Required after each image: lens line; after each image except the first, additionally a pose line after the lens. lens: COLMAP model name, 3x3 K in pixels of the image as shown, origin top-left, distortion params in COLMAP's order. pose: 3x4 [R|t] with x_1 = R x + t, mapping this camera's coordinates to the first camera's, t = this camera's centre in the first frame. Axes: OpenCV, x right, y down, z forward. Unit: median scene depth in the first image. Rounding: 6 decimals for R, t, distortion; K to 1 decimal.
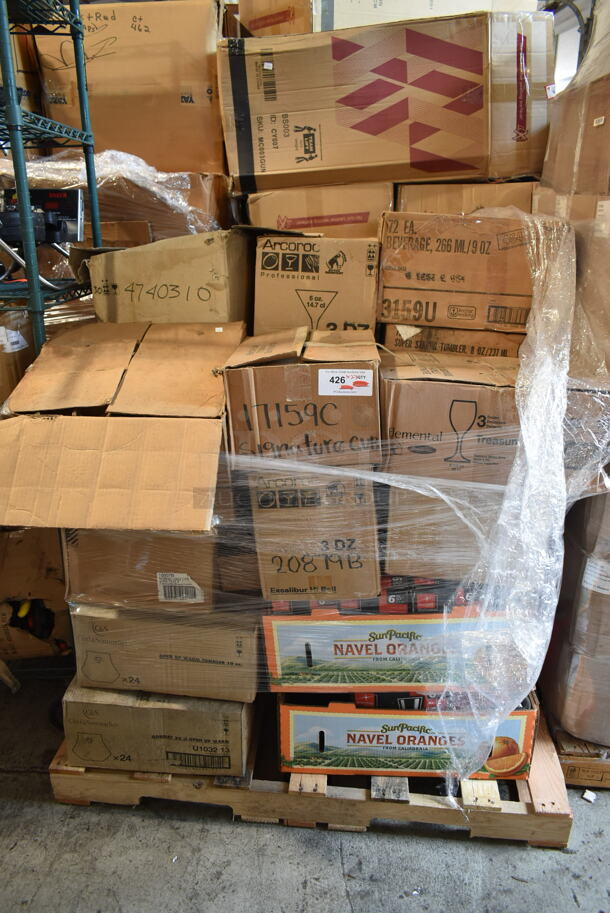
lens RADIAL K [[693.7, 0, 299.4], [0, 693.7, 452.2], [0, 0, 1]] dist [-0.029104, -0.000439]
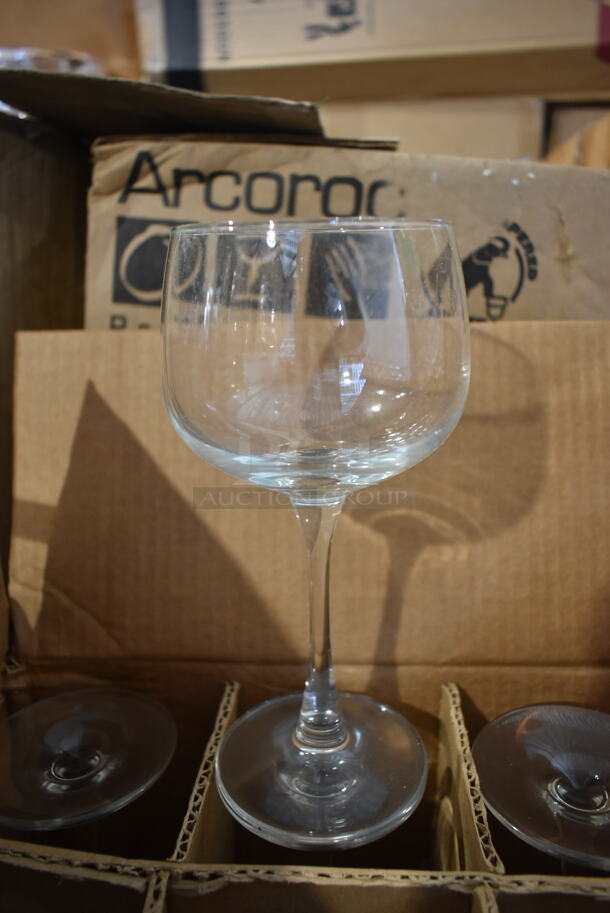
lens RADIAL K [[693.7, 0, 299.4], [0, 693.7, 452.2], [0, 0, 1]] dist [-0.029104, -0.000439]
pose [[0.999163, 0.040731, -0.003690, 0.002383], [-0.040843, 0.998413, -0.038765, -0.152738], [0.002105, 0.038884, 0.999242, 0.569944]]
